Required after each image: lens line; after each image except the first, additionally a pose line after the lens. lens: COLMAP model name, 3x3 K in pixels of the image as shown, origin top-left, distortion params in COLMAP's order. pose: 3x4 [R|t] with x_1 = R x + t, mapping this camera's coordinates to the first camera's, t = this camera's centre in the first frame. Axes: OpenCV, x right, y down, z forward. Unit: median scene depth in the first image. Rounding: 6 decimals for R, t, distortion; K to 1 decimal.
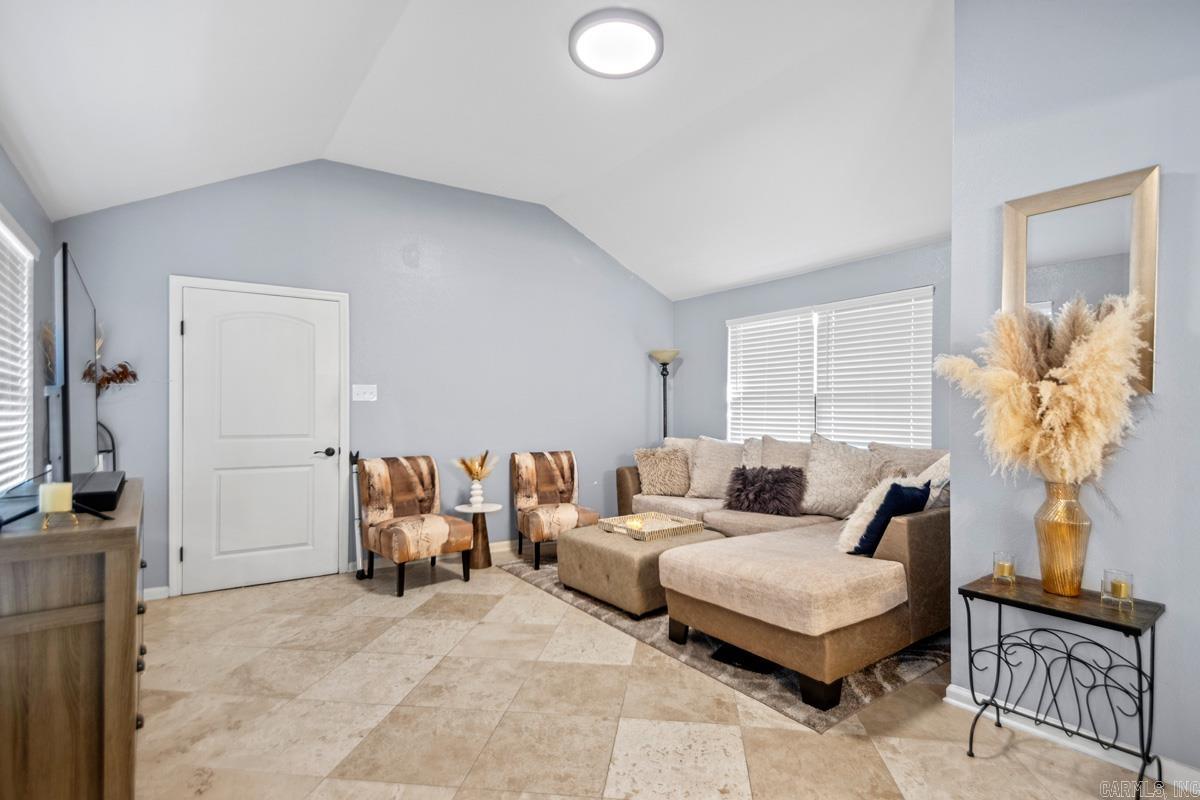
lens RADIAL K [[581.7, 0, 599.5], [0, 581.7, 403.7], [0, 0, 1]] dist [0.041593, -0.024446]
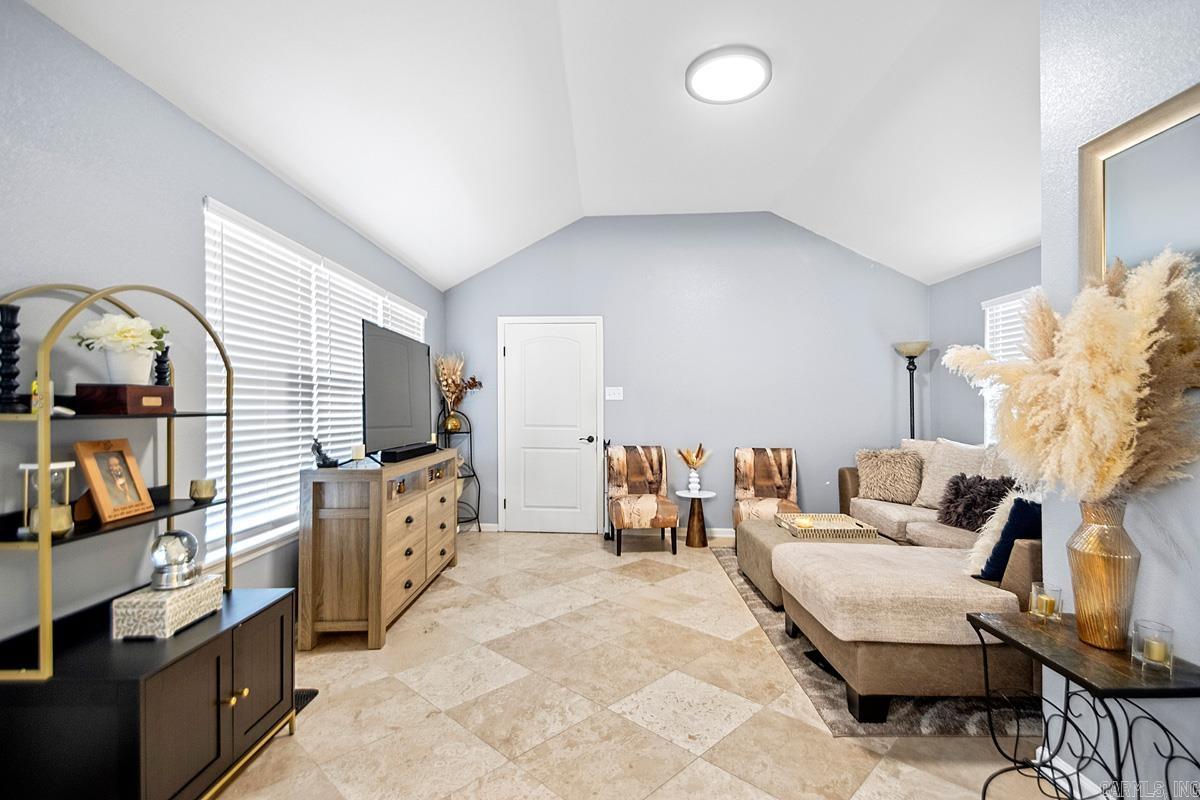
lens RADIAL K [[581.7, 0, 599.5], [0, 581.7, 403.7], [0, 0, 1]] dist [0.041593, -0.024446]
pose [[0.789025, -0.000254, -0.614361, 0.396968], [0.002301, 0.999994, 0.002541, -0.000152], [0.614357, -0.003419, 0.789021, -0.009628]]
